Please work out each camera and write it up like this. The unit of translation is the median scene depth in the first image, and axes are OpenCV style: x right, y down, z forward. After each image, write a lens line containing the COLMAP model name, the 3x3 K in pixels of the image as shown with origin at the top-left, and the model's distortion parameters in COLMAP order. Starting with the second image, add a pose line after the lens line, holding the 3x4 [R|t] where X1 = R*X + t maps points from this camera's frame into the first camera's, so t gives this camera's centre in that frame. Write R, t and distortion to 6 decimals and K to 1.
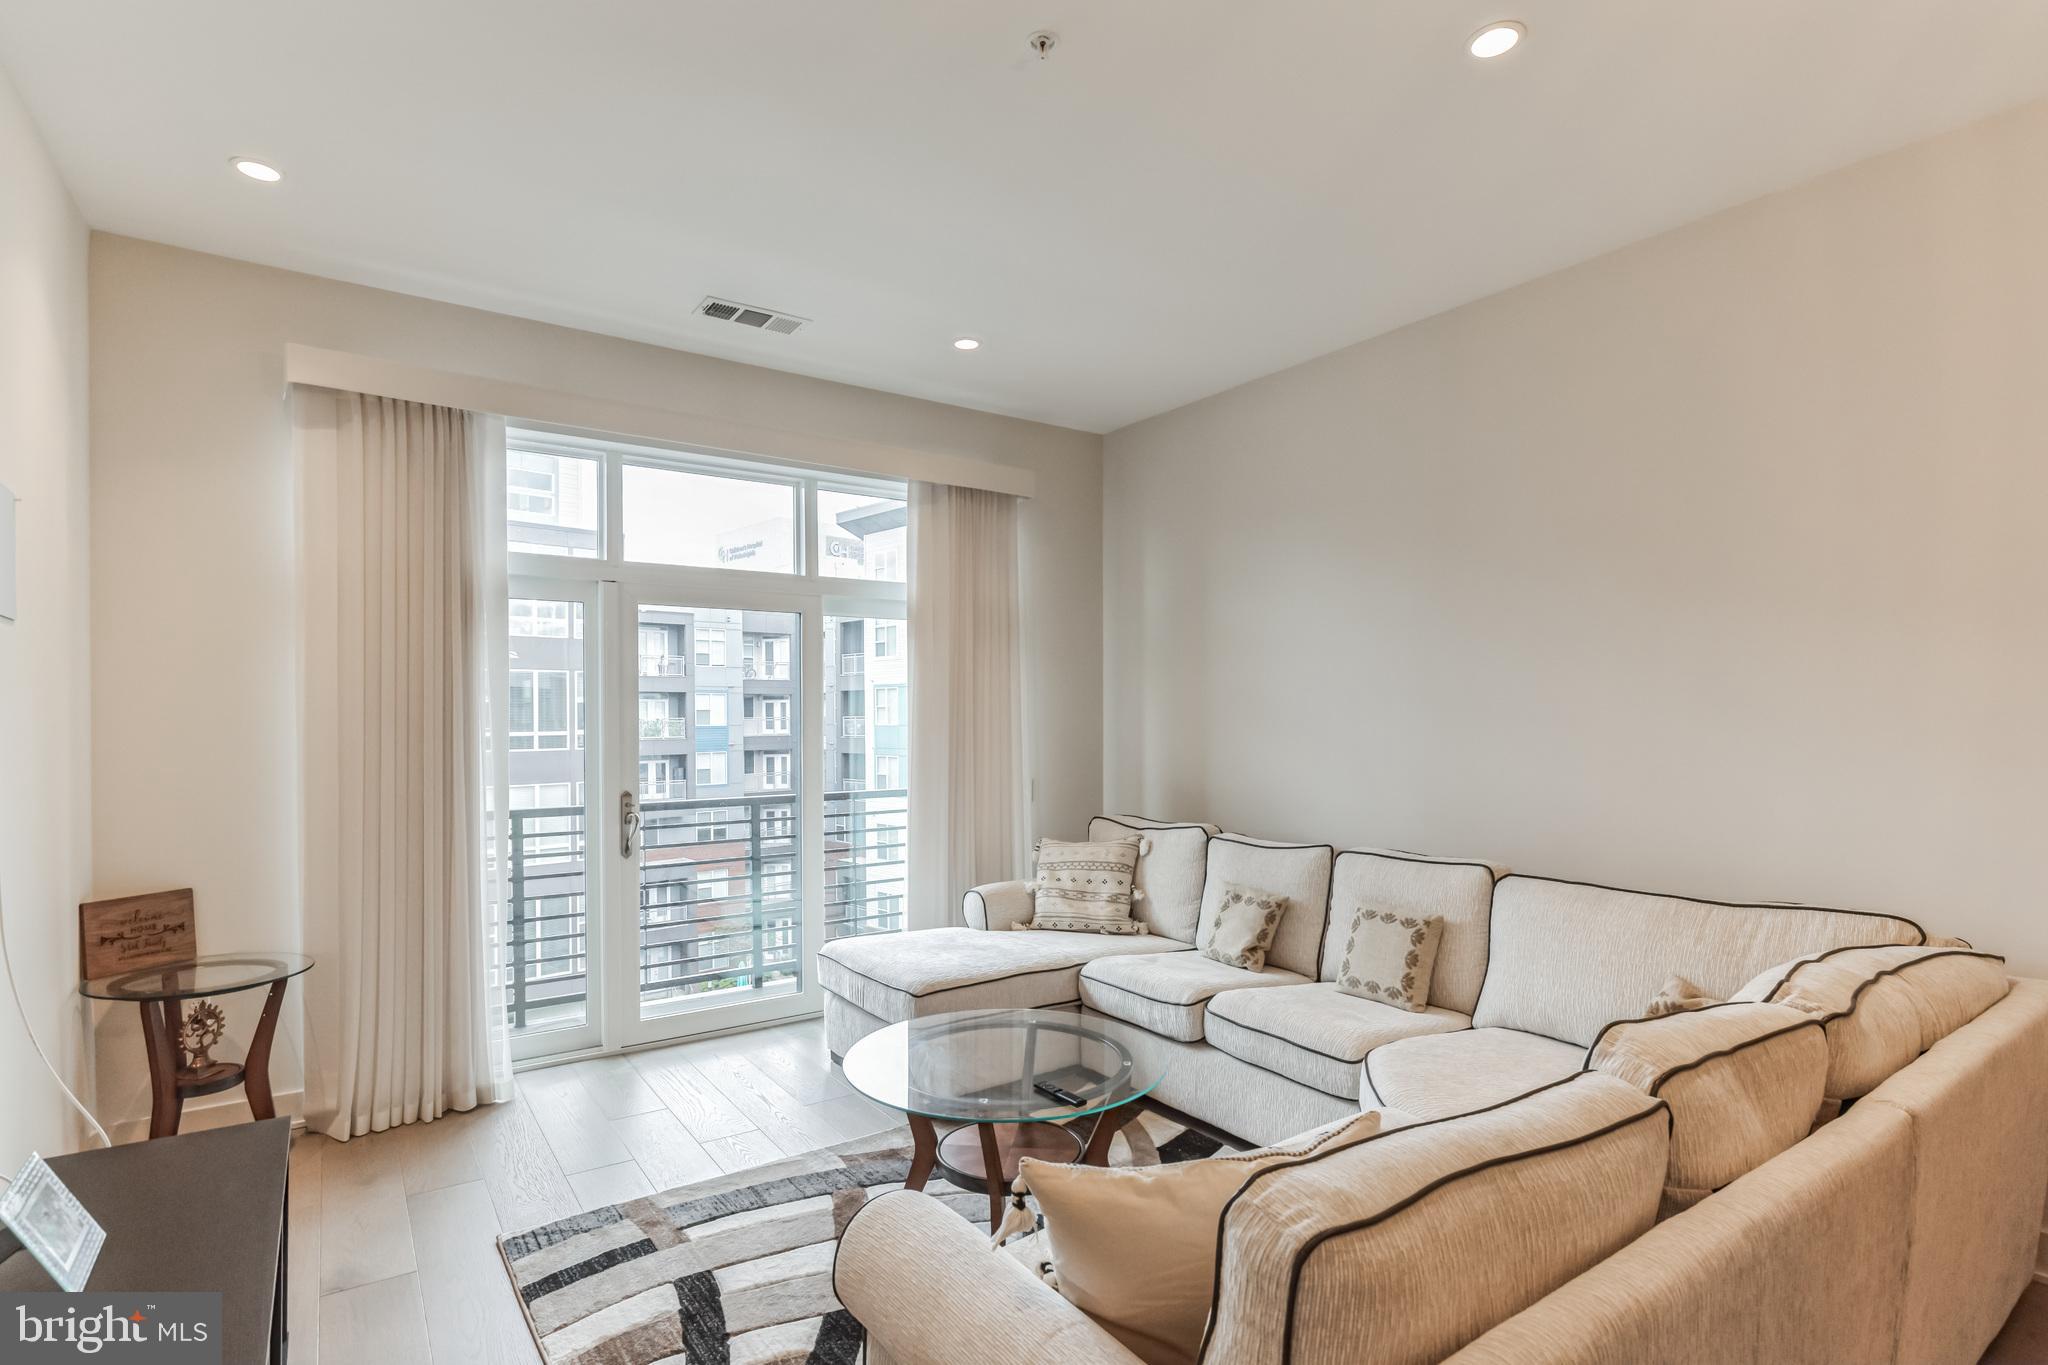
lens RADIAL K [[1039.5, 0, 1027.8], [0, 1039.5, 694.6], [0, 0, 1]] dist [0.000274, 0.002774]
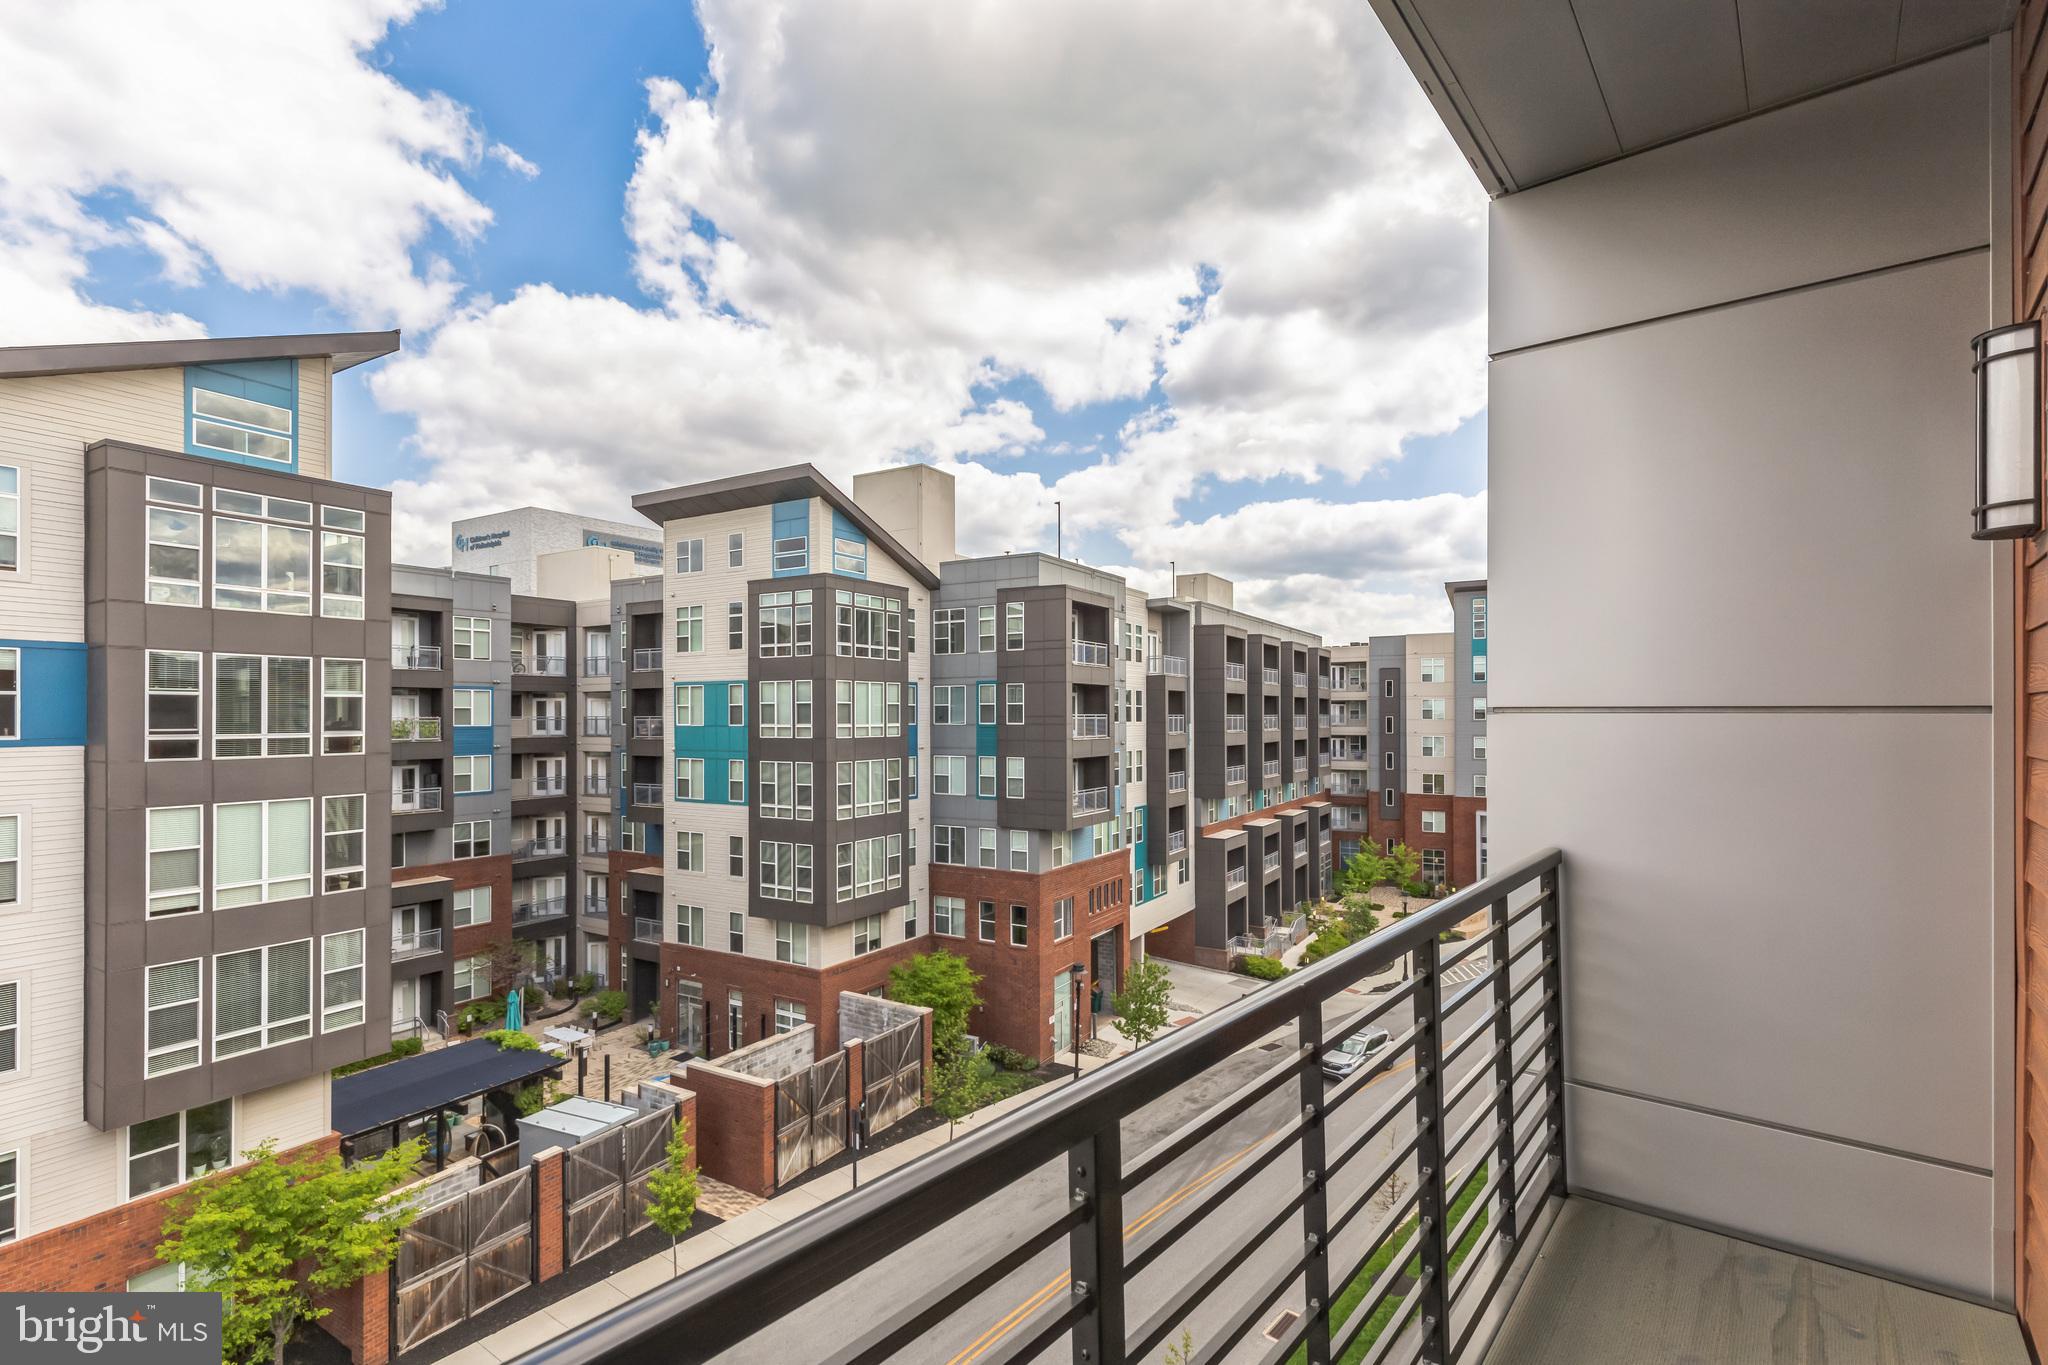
lens RADIAL K [[936.3, 0, 1024.5], [0, 936.3, 698.6], [0, 0, 1]] dist [0.000136, 0.000008]
pose [[0.961951, 0.007558, 0.273117, -0.067669], [-0.007781, 0.999970, -0.000267, 0.002874], [-0.273111, -0.001869, 0.961981, 0.095667]]
